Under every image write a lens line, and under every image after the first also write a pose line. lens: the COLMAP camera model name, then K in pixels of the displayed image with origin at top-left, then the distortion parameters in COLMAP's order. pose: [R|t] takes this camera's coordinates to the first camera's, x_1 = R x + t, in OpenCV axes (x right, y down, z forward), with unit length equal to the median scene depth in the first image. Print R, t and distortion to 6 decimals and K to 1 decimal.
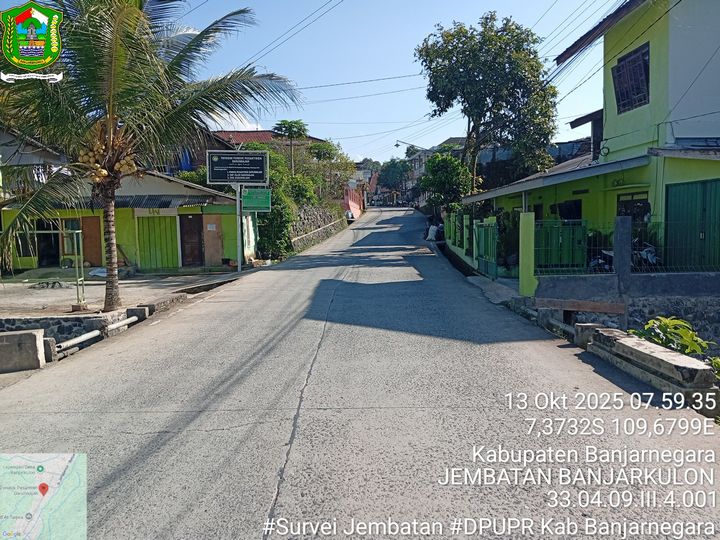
lens RADIAL K [[550.5, 0, 357.8], [0, 550.5, 272.7], [0, 0, 1]] dist [0.100591, -0.212260]
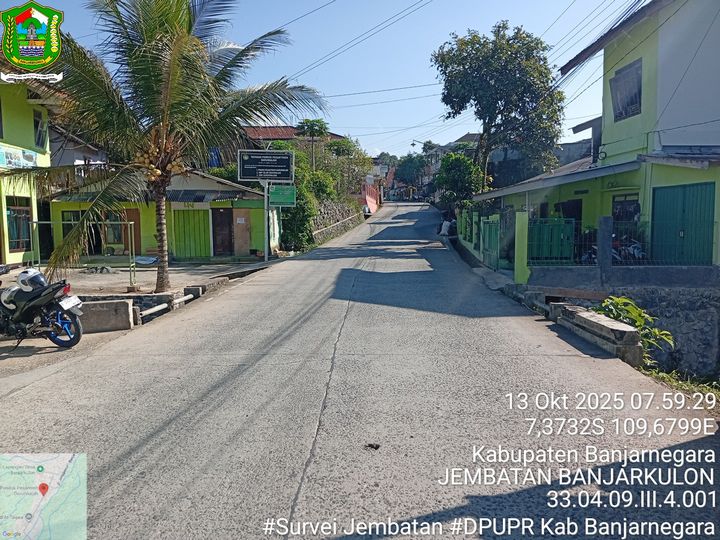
lens RADIAL K [[550.5, 0, 357.8], [0, 550.5, 272.7], [0, 0, 1]] dist [0.100591, -0.212260]
pose [[0.999506, 0.015506, -0.027336, -0.003832], [-0.015200, 0.999820, 0.011372, 0.007498], [0.027507, -0.010951, 0.999562, -0.117534]]
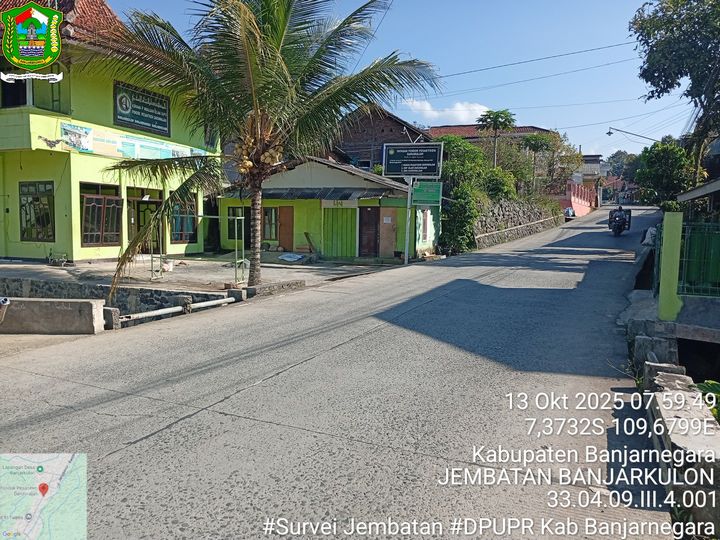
lens RADIAL K [[550.5, 0, 357.8], [0, 550.5, 272.7], [0, 0, 1]] dist [0.100591, -0.212260]
pose [[0.911028, 0.075840, -0.405310, 0.149900], [-0.072570, 0.997088, 0.023454, -0.007039], [0.405909, 0.008046, 0.913878, 0.076932]]
